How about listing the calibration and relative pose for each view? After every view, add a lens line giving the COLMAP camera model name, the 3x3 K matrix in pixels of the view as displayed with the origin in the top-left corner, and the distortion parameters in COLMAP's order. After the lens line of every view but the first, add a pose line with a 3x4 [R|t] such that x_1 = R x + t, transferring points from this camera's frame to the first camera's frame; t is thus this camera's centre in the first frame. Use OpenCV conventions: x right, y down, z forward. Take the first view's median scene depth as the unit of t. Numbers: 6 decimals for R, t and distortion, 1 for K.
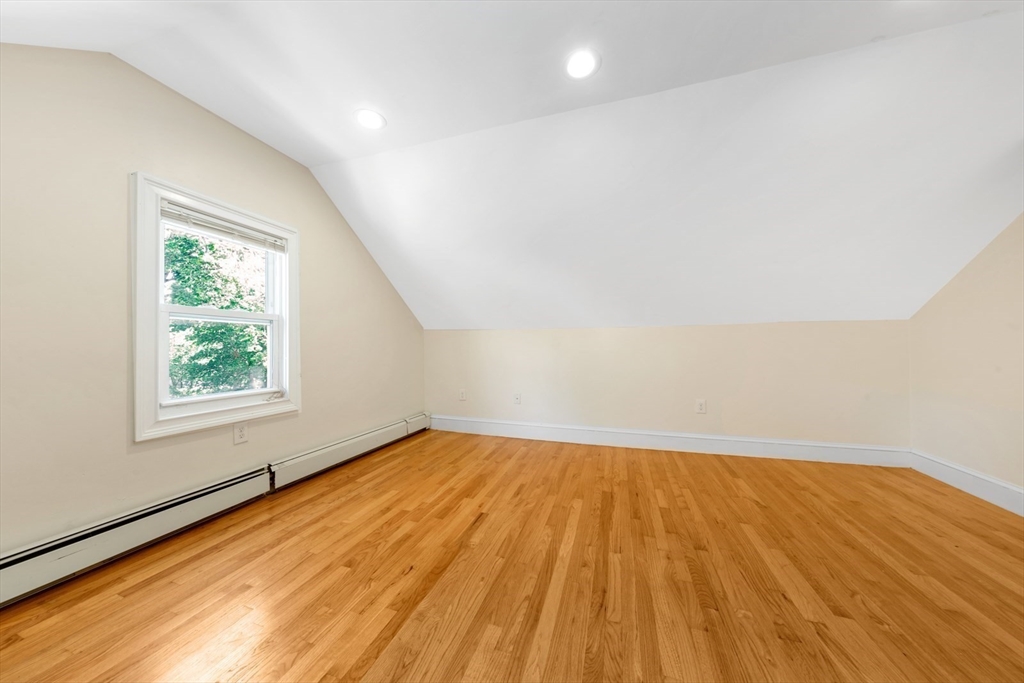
lens RADIAL K [[355.8, 0, 496.8], [0, 355.8, 343.5], [0, 0, 1]] dist [-0.000161, 0.000000]
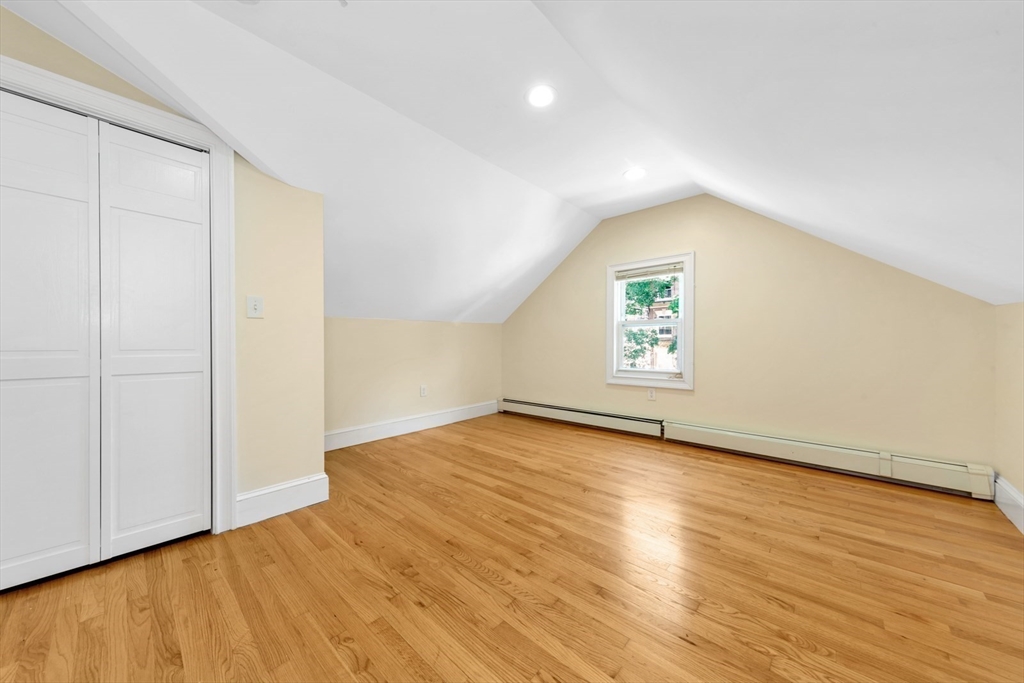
lens RADIAL K [[355.8, 0, 496.8], [0, 355.8, 343.5], [0, 0, 1]] dist [-0.000161, 0.000000]
pose [[-0.444618, 0.010113, -0.895663, 1.038535], [0.013772, 0.999895, 0.004453, 0.000204], [0.895615, -0.010356, -0.444710, 1.067626]]
